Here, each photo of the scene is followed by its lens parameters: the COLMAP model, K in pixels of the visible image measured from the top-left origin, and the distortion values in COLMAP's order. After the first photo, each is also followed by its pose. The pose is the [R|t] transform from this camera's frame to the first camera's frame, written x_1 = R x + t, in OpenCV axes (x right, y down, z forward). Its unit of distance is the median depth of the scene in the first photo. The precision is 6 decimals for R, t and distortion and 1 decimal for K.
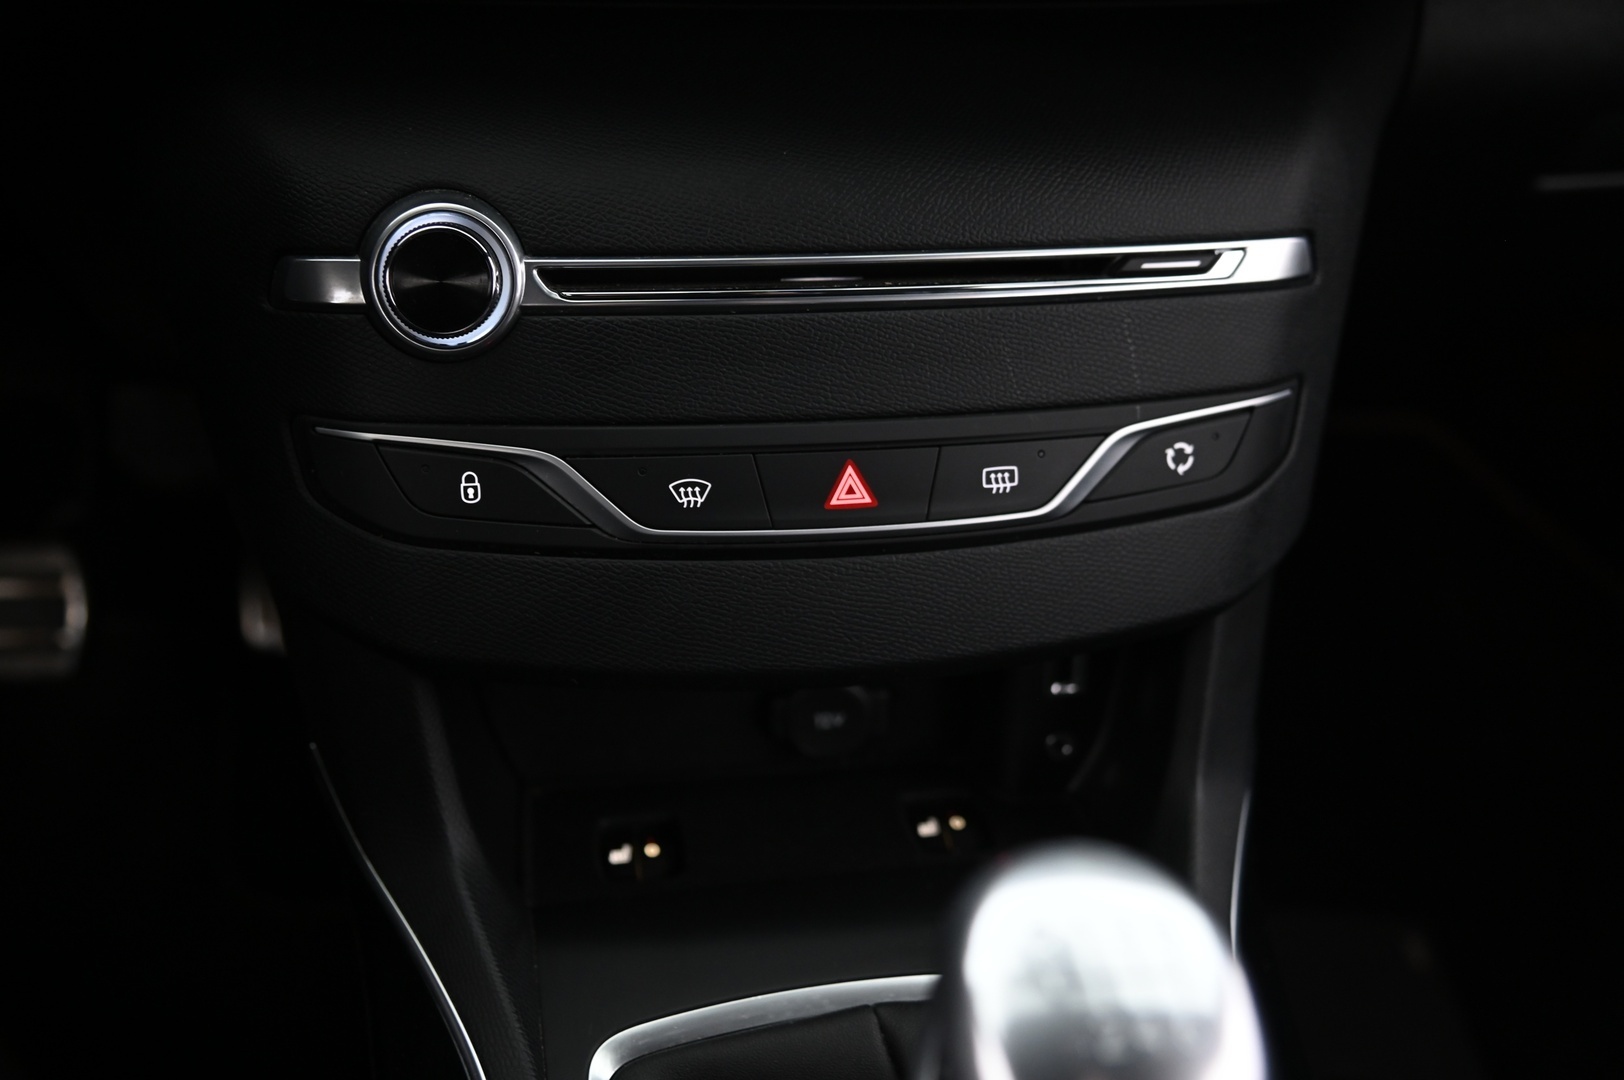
lens RADIAL K [[1560.0, 0, 814.6], [0, 1560.0, 539.2], [0, 0, 1]] dist [0.003922, 0.000000]
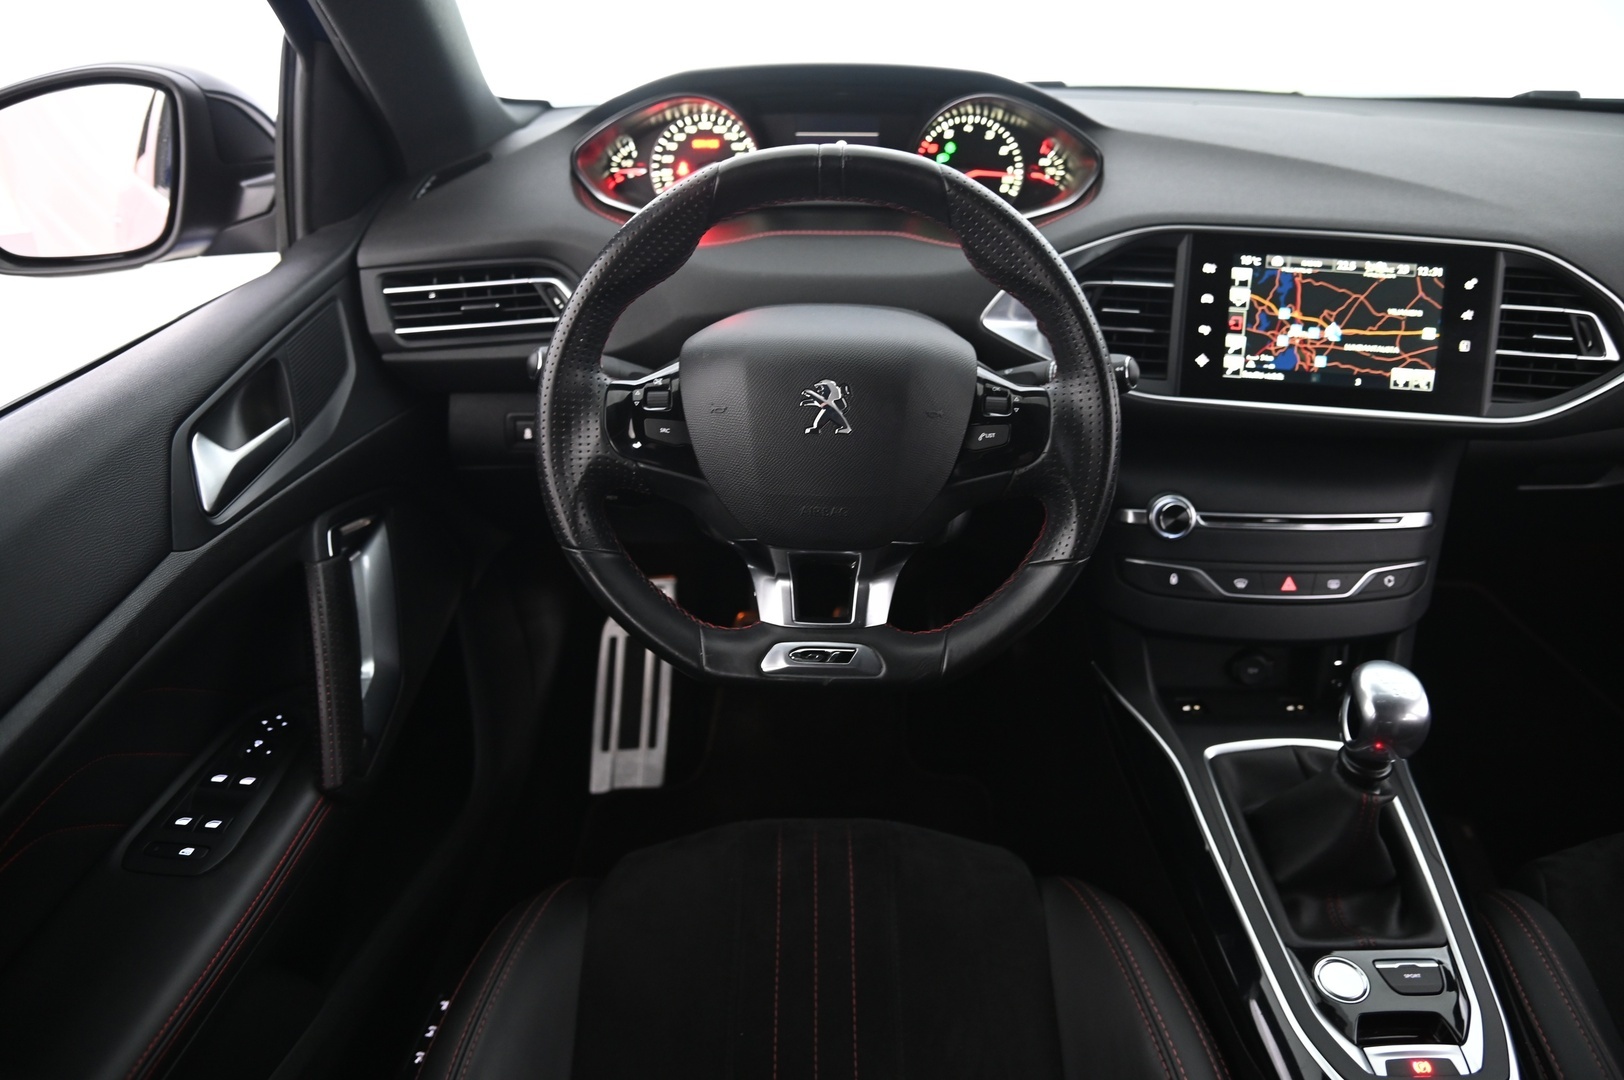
lens RADIAL K [[1100.3, 0, 816.3], [0, 1100.3, 545.8], [0, 0, 1]] dist [-0.110521, 0.053442]
pose [[0.980962, 0.042796, -0.189424, -0.516616], [-0.062203, 0.993268, -0.097723, 0.167183], [0.183967, 0.107645, 0.977020, -1.389665]]
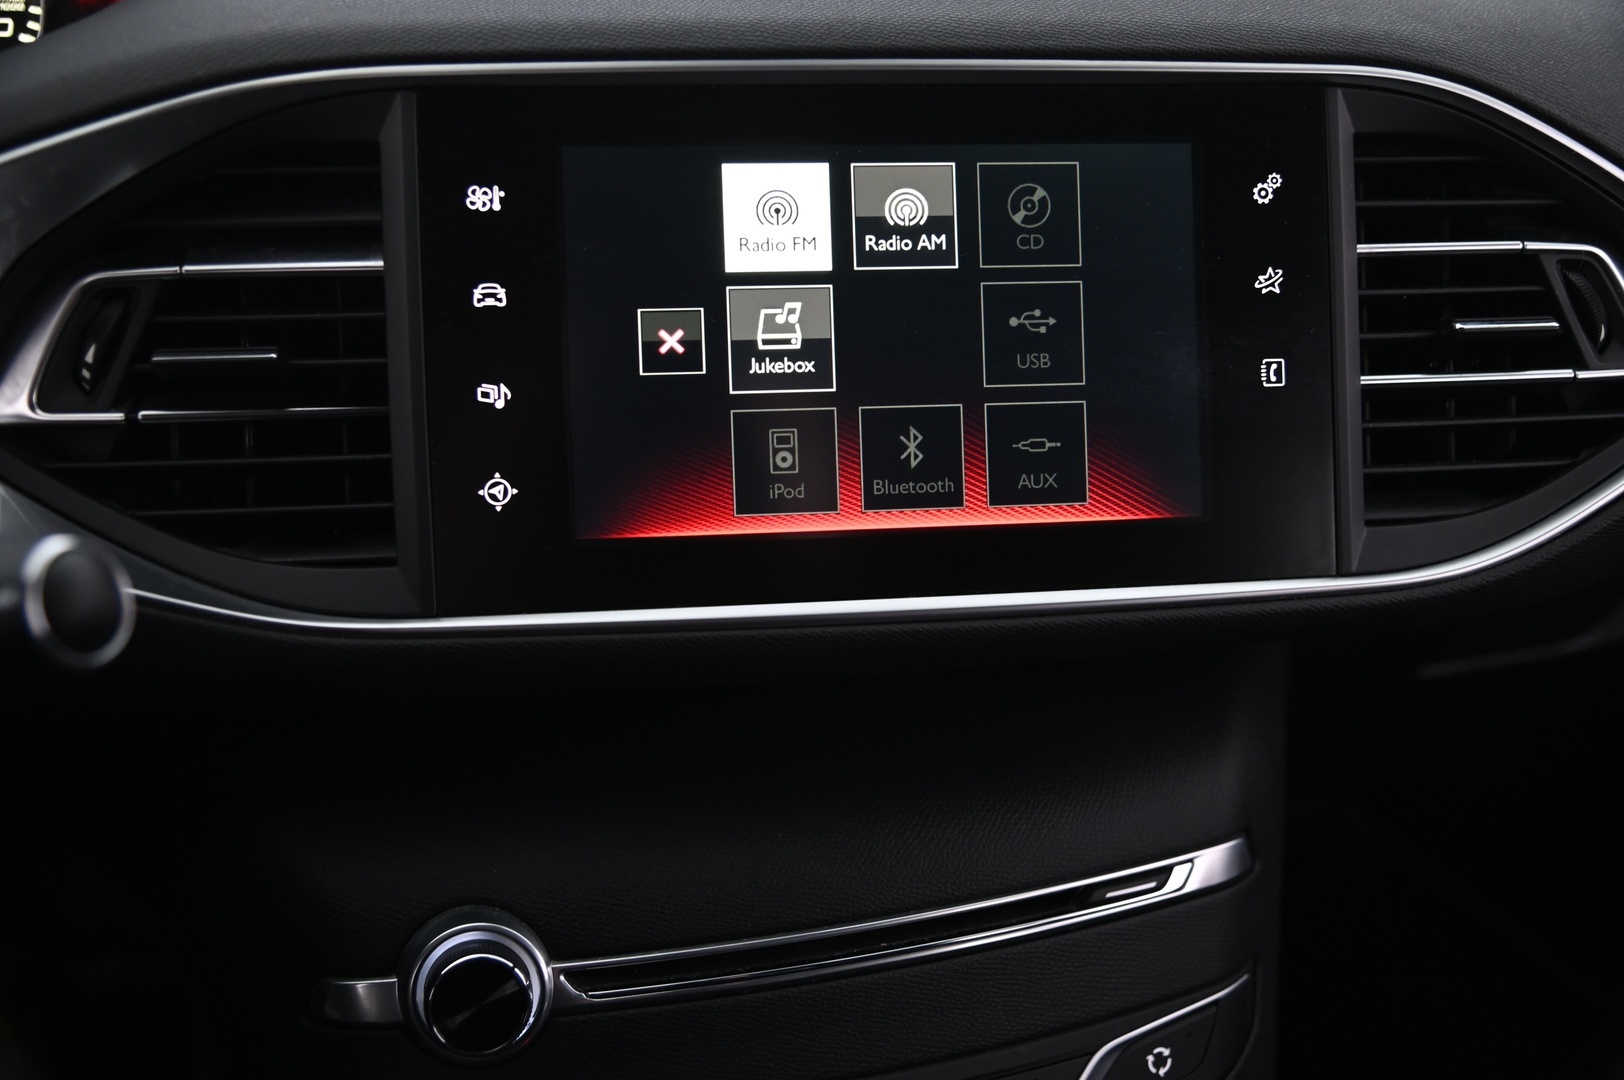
lens RADIAL K [[1560.0, 0, 813.6], [0, 1560.0, 545.0], [0, 0, 1]] dist [0.003922, 0.000000]
pose [[0.994503, -0.076529, 0.071470, -0.056667], [0.088309, 0.979748, -0.179709, -0.240330], [-0.056270, 0.185033, 0.981120, -0.119252]]
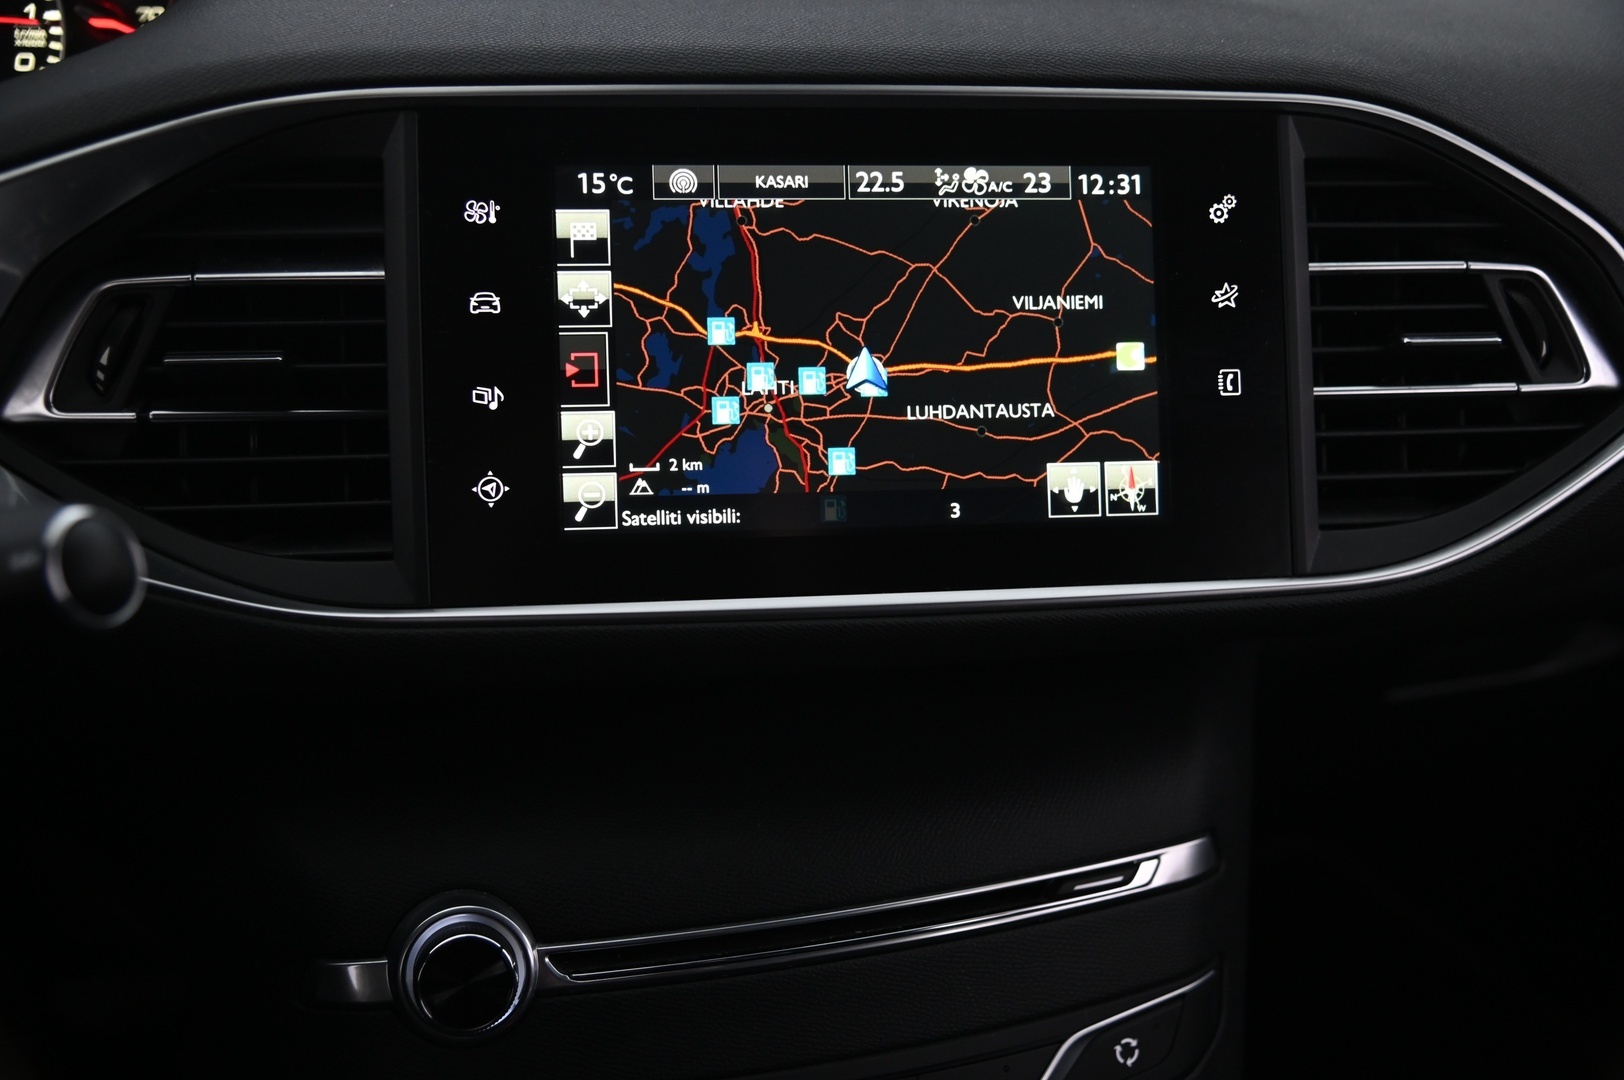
lens RADIAL K [[1560.0, 0, 812.9], [0, 1560.0, 547.6], [0, 0, 1]] dist [0.003922, 0.000000]
pose [[0.994520, -0.069973, 0.077675, -0.052514], [0.085506, 0.971916, -0.219243, -0.185254], [-0.060153, 0.224683, 0.972573, -0.157734]]
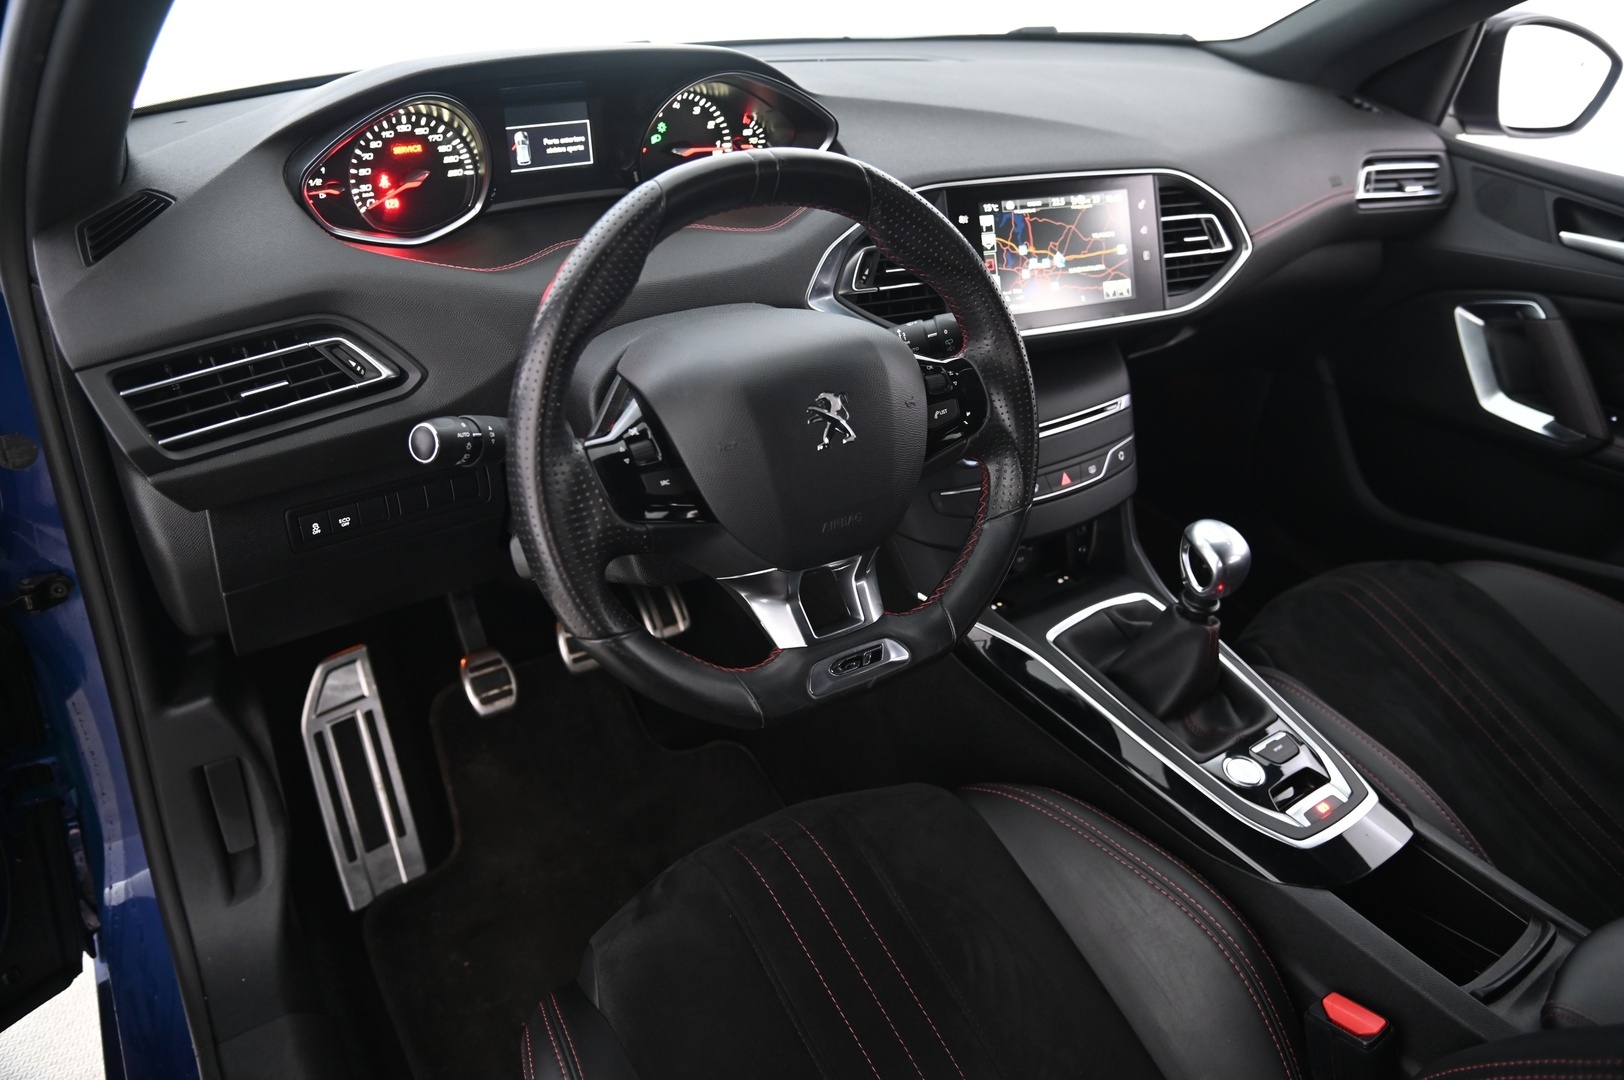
lens RADIAL K [[1100.3, 0, 812.5], [0, 1100.3, 546.6], [0, 0, 1]] dist [-0.110521, 0.053442]
pose [[0.913710, -0.231144, 0.334224, -1.458806], [0.241852, 0.970263, 0.009840, -0.047962], [-0.326560, 0.071842, 0.942442, -1.302122]]
